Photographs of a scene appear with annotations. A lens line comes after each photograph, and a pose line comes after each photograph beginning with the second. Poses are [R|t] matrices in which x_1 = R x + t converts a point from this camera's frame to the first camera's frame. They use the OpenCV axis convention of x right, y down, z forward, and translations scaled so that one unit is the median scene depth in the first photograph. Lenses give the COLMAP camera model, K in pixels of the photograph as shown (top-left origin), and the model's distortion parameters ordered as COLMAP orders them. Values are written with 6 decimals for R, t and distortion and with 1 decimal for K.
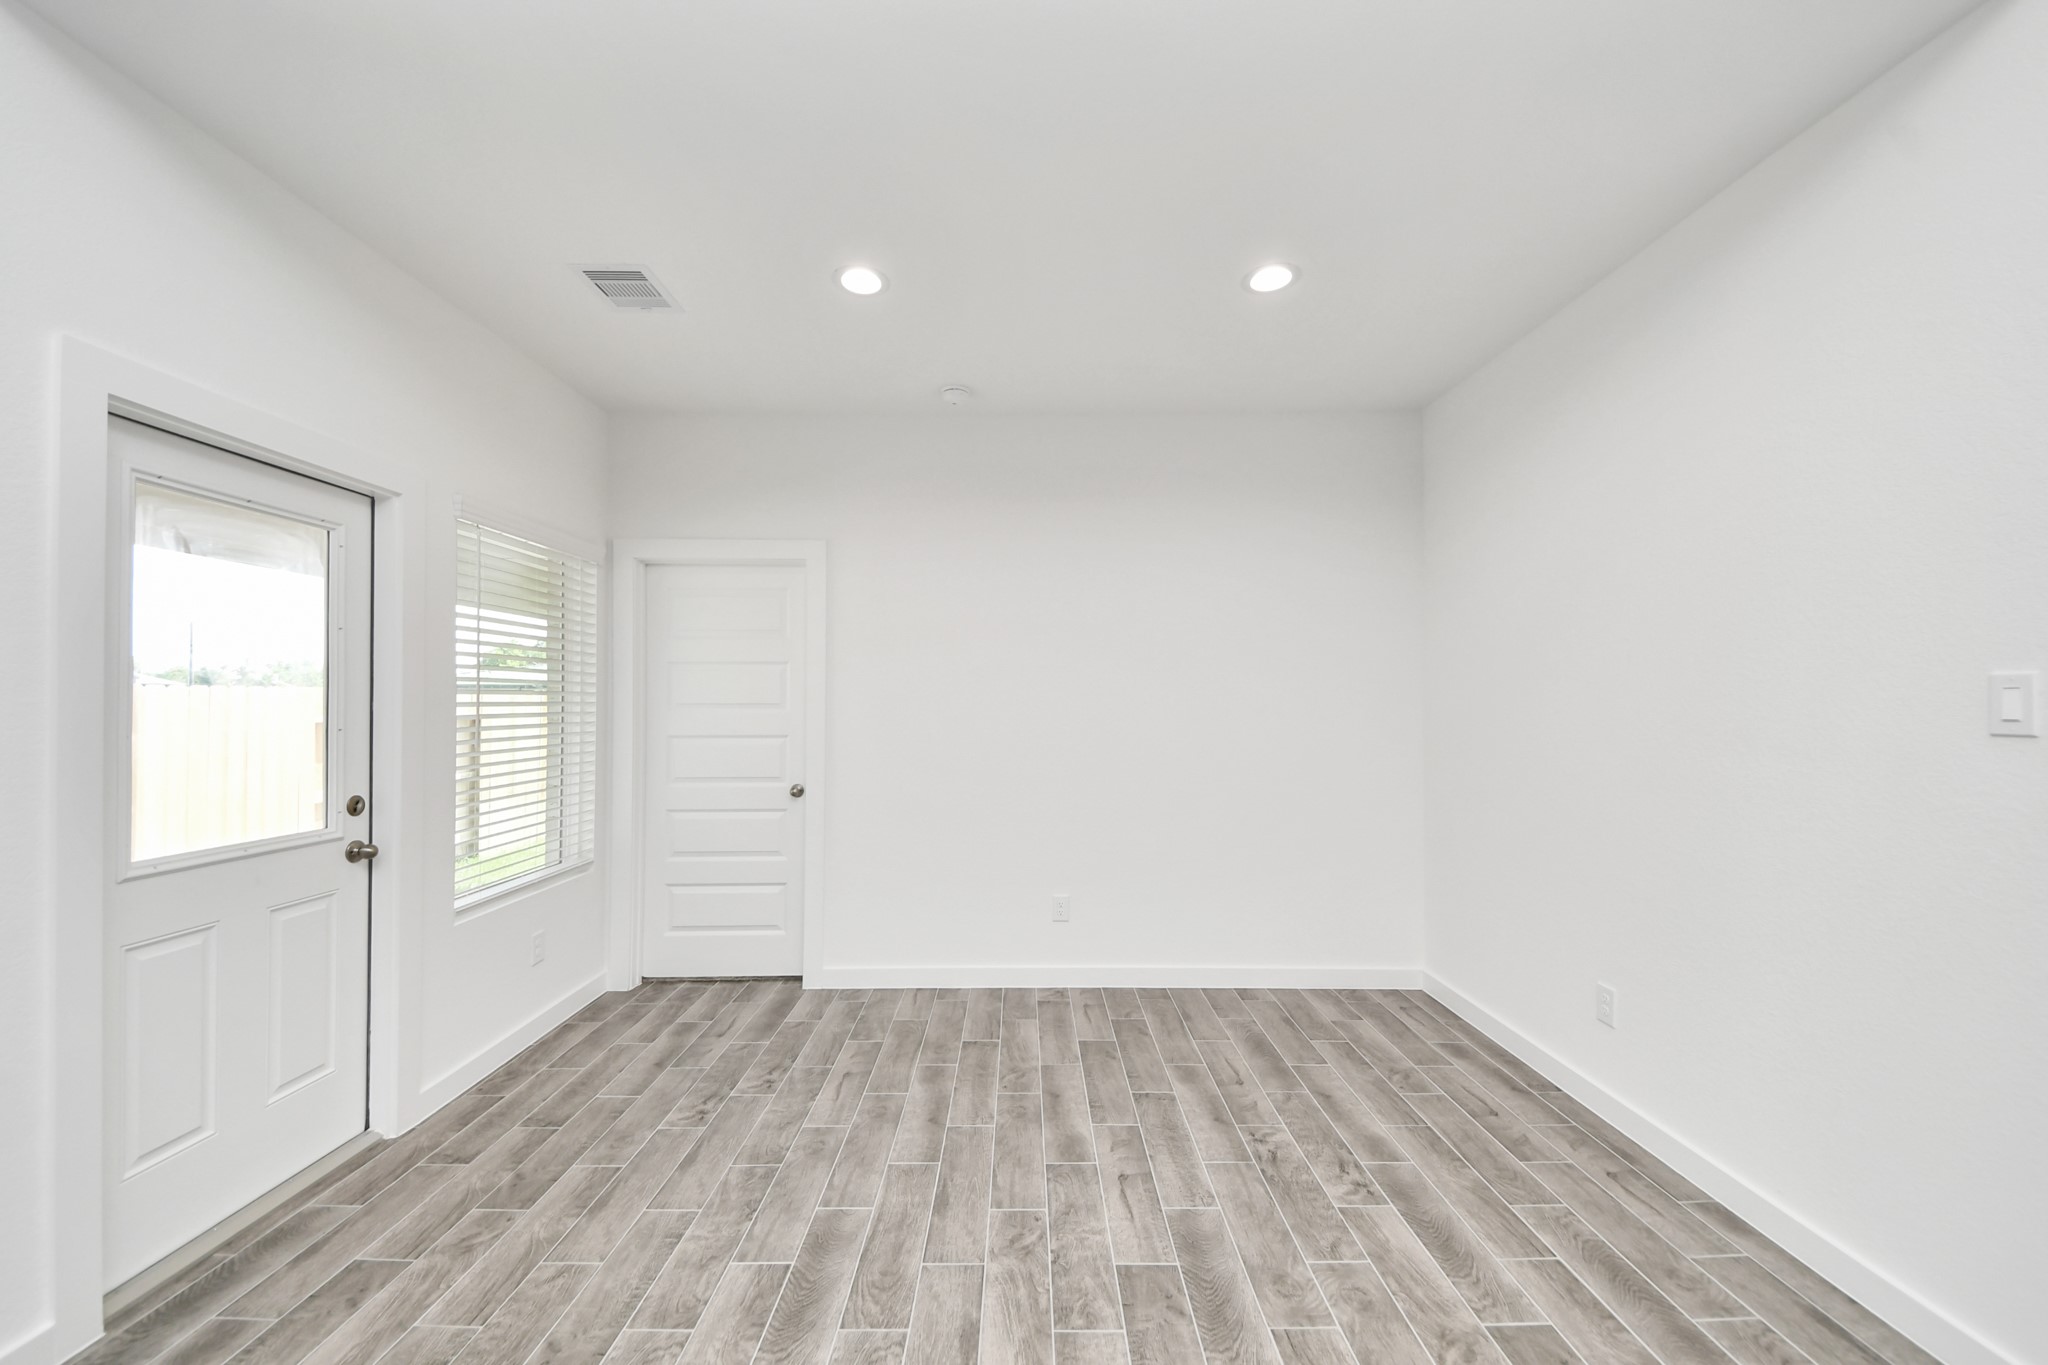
lens RADIAL K [[759.9, 0, 1034.8], [0, 759.9, 697.8], [0, 0, 1]] dist [0.034809, -0.026137]
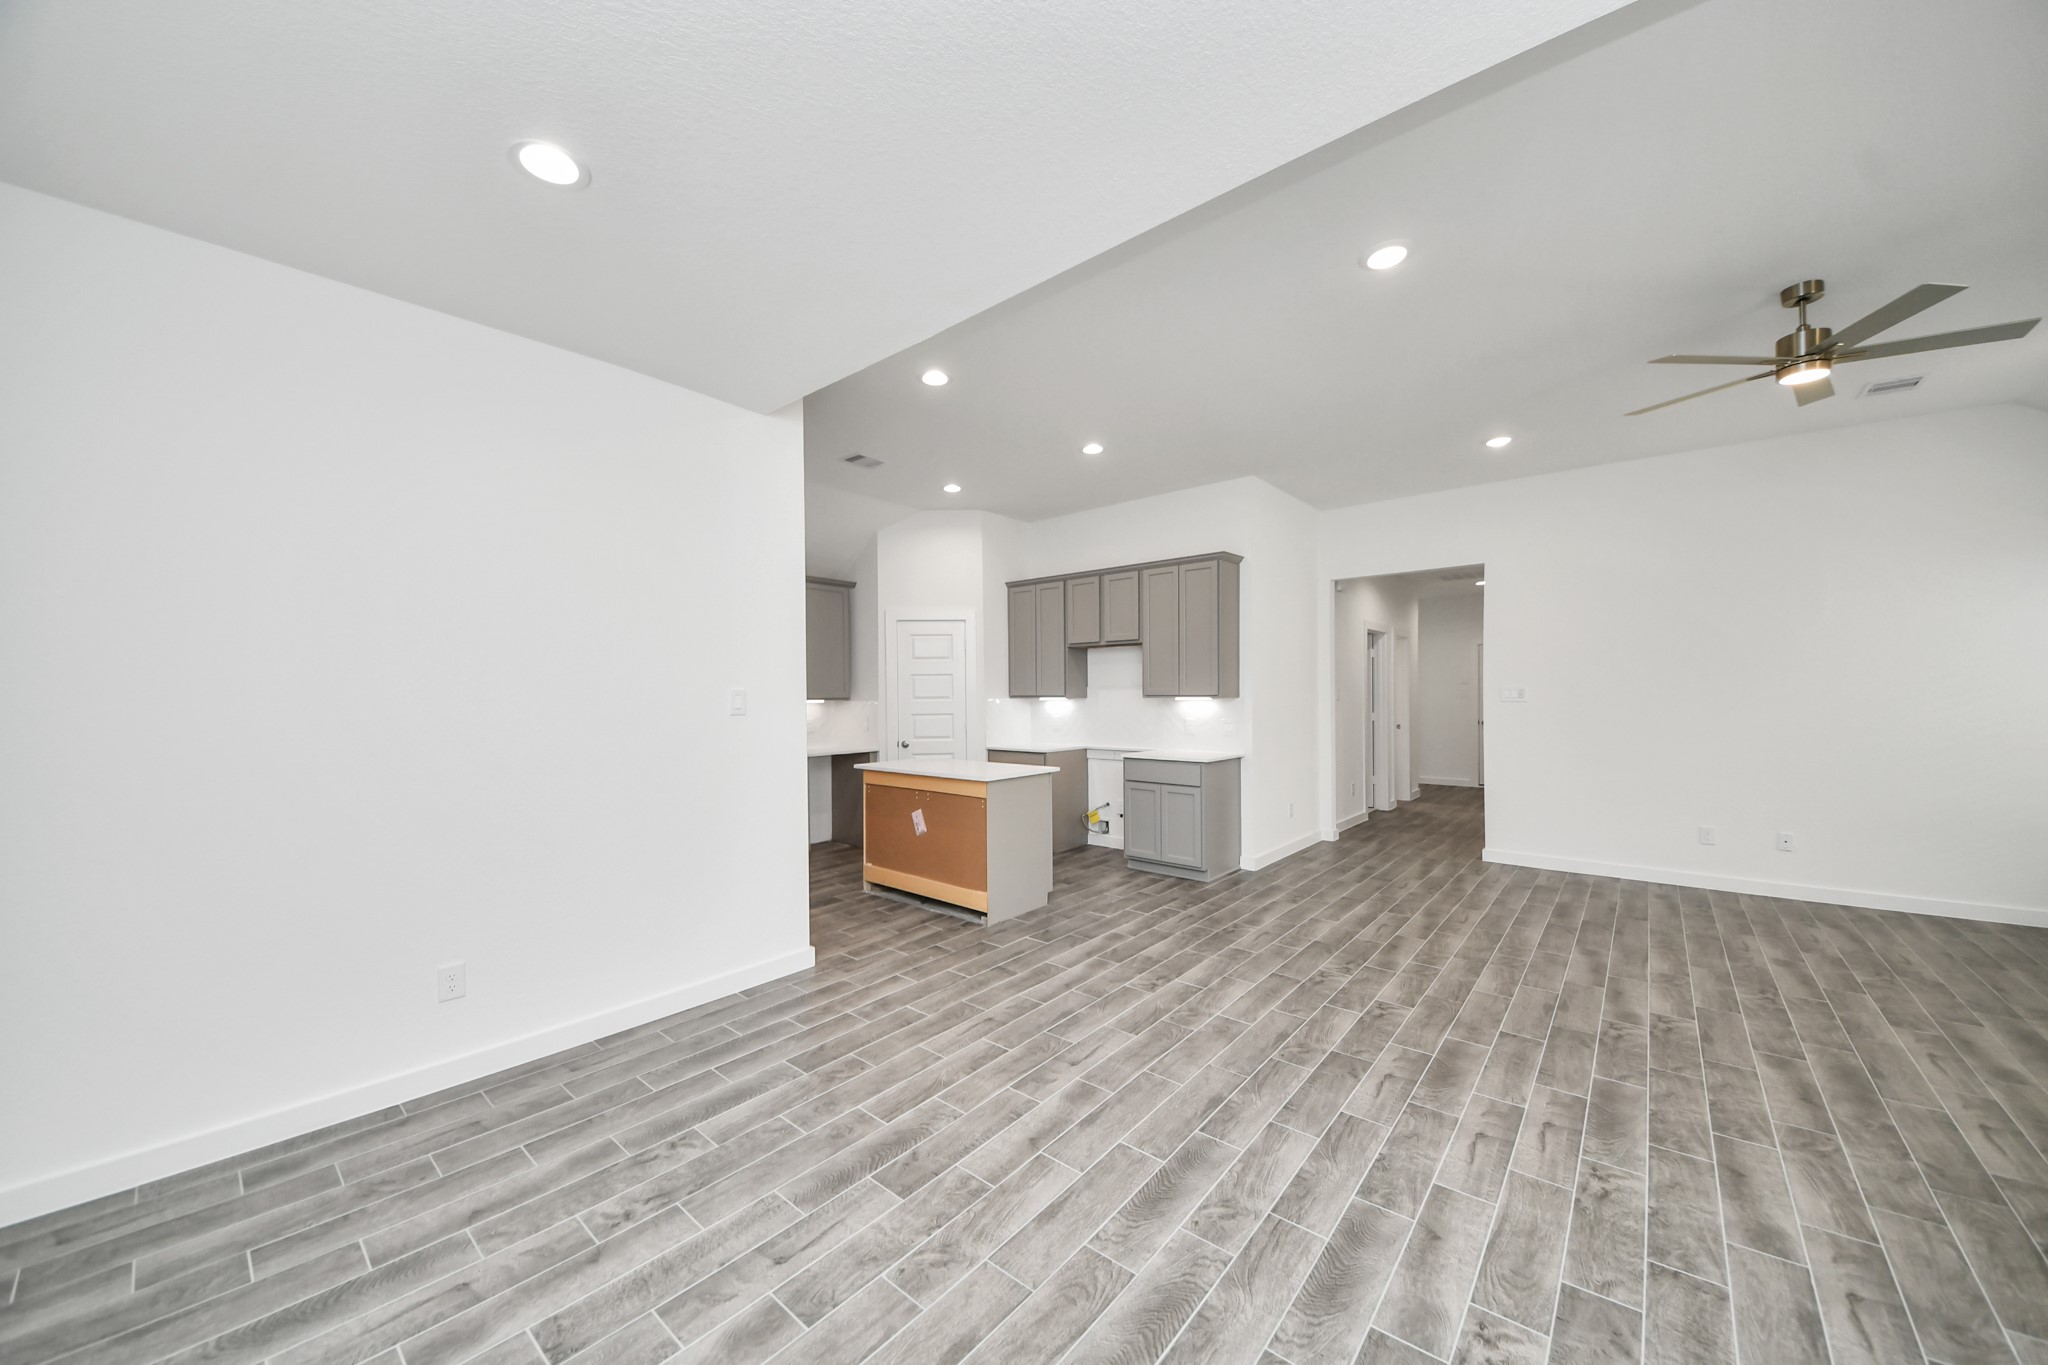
lens RADIAL K [[738.0, 0, 1025.2], [0, 738.0, 675.9], [0, 0, 1]] dist [0.047685, -0.031381]
pose [[-0.760641, 0.018350, 0.648913, -0.572194], [-0.001306, 0.999555, -0.029797, 0.003059], [-0.649171, -0.023512, -0.760279, 1.313444]]
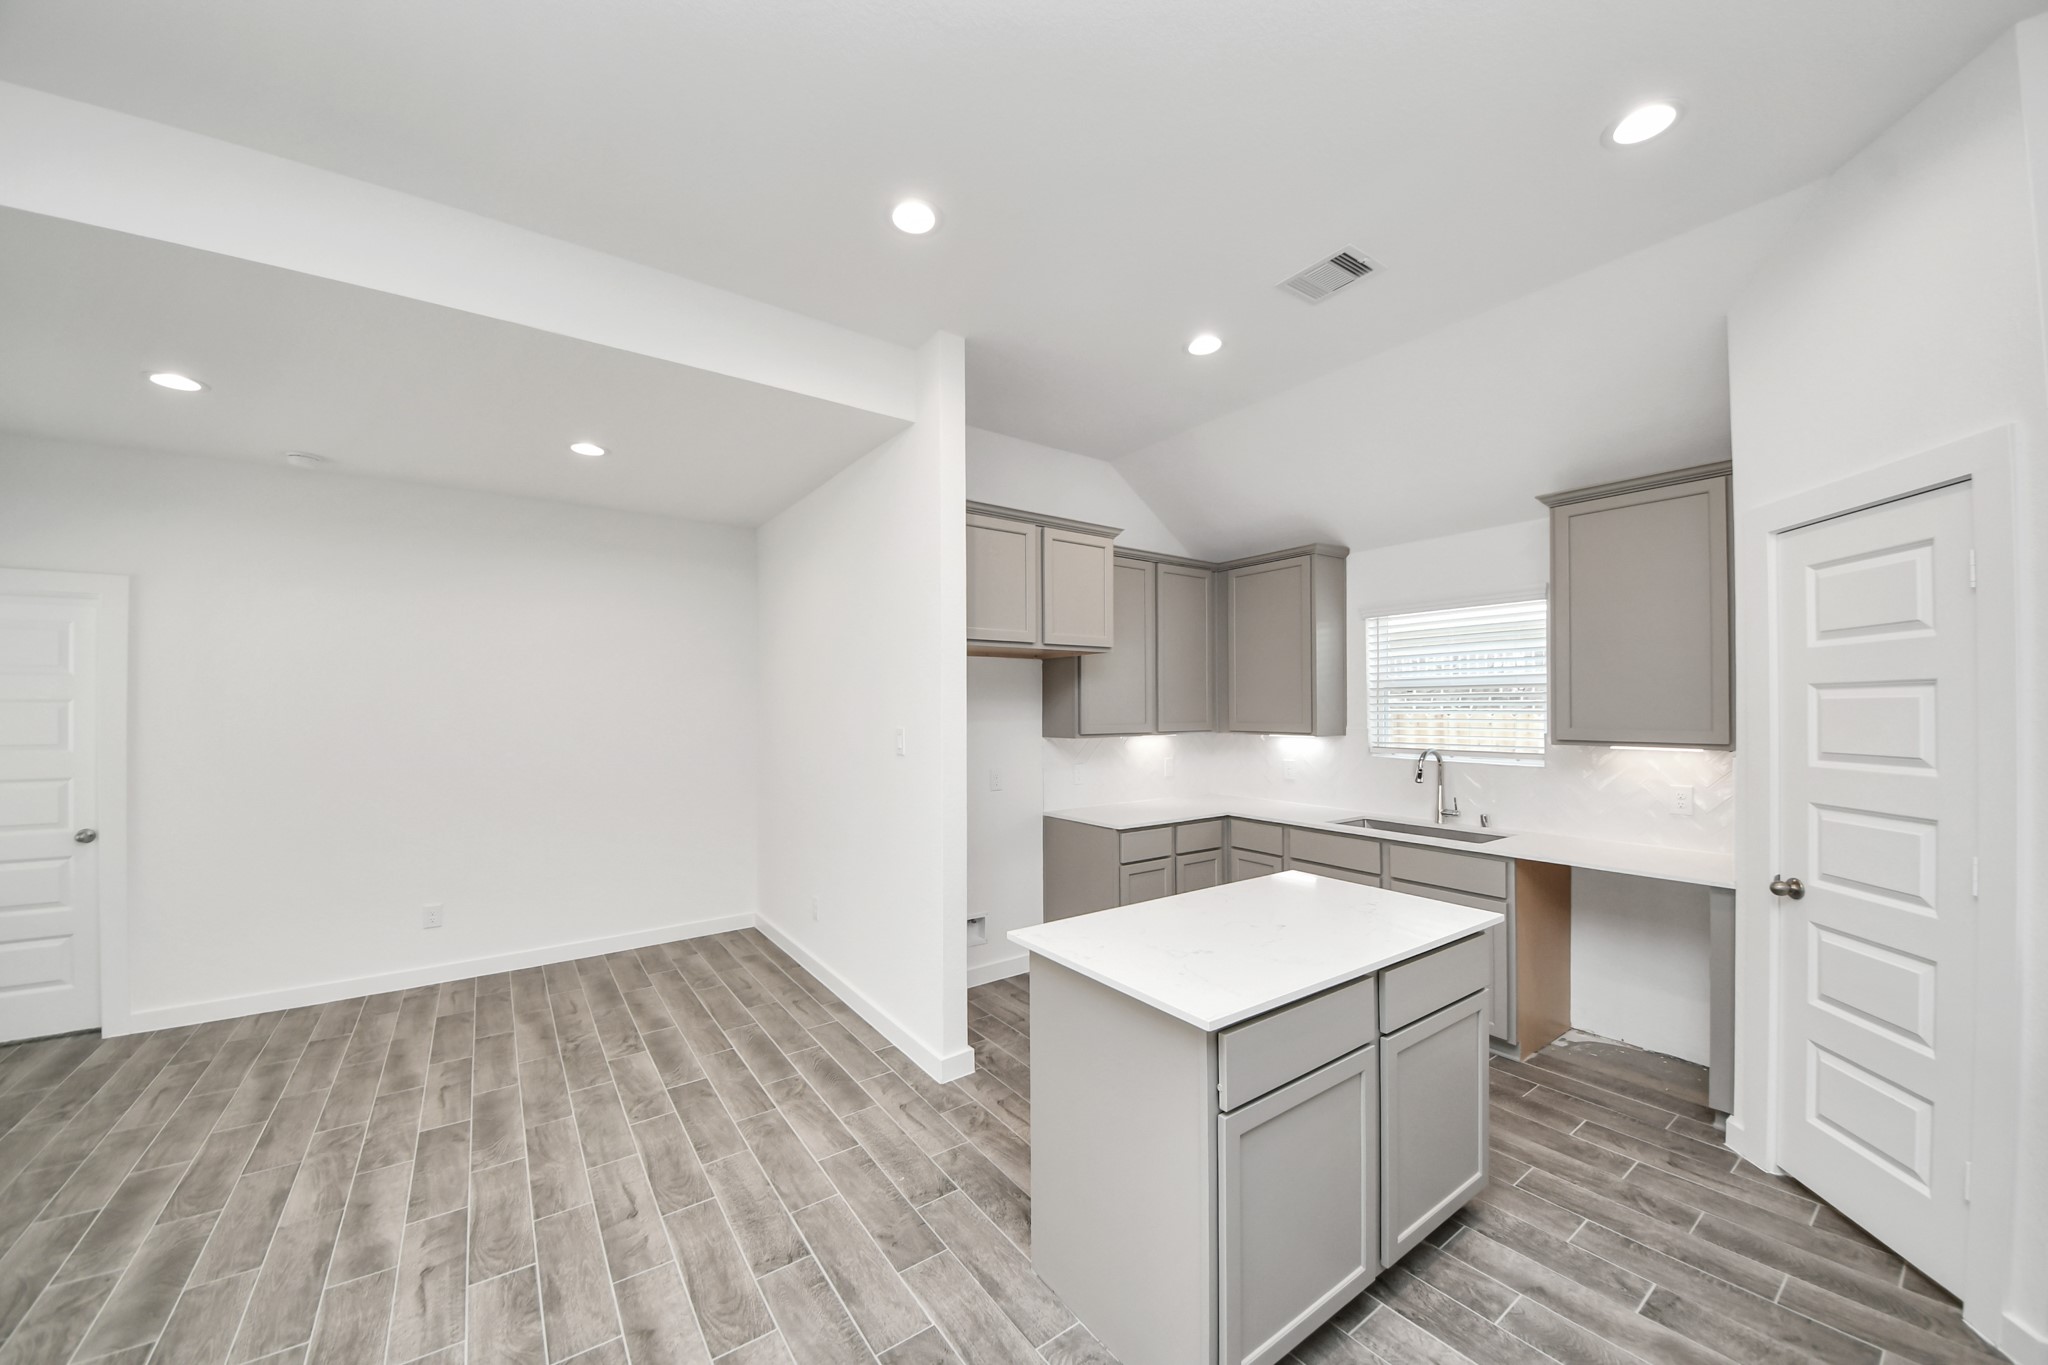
lens RADIAL K [[732.4, 0, 1025.7], [0, 732.4, 700.3], [0, 0, 1]] dist [0.001453, -0.008632]
pose [[0.812898, -0.001642, 0.582404, 0.181311], [0.001939, 0.999998, 0.000112, -0.067909], [-0.582403, 0.001038, 0.812900, -0.616025]]
